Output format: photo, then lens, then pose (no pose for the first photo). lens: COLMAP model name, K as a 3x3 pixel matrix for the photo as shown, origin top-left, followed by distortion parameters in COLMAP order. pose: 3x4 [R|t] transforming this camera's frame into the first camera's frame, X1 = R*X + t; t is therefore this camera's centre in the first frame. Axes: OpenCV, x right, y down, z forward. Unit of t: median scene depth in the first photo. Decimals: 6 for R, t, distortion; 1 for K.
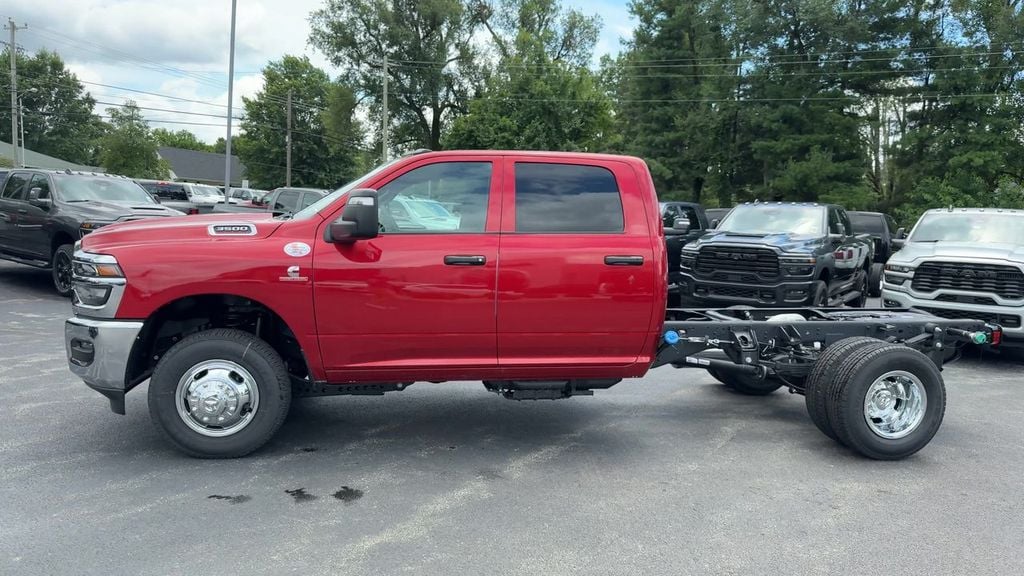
lens RADIAL K [[756.2, 0, 490.3], [0, 756.2, 317.2], [0, 0, 1]] dist [0.016517, -0.033811]
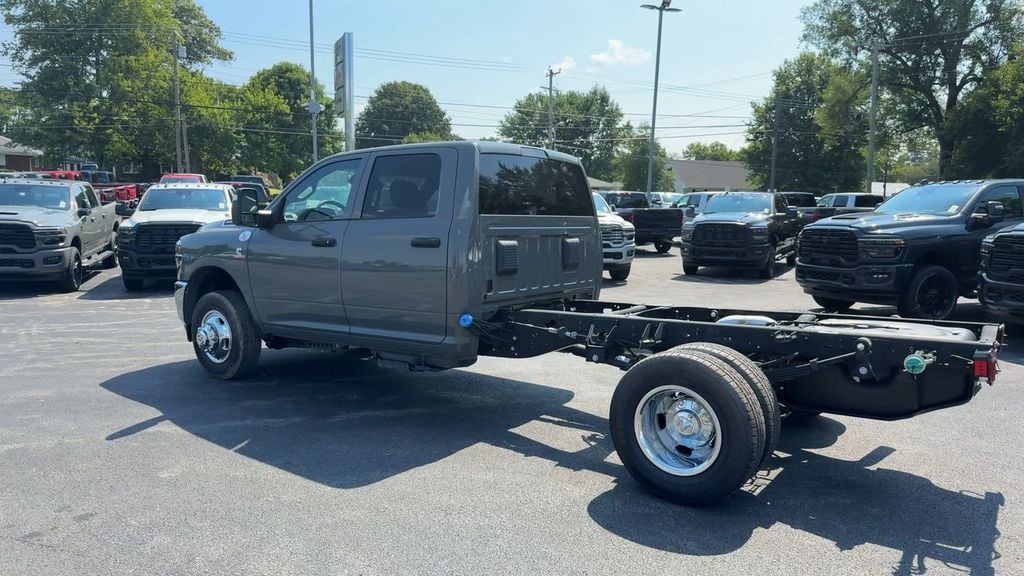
lens RADIAL K [[756.2, 0, 508.9], [0, 756.2, 293.8], [0, 0, 1]] dist [0.016517, -0.033811]
pose [[0.730560, 0.032728, -0.682064, 0.157421], [-0.060429, 0.998031, -0.016837, -0.000390], [0.680169, 0.053516, 0.731099, 0.059731]]
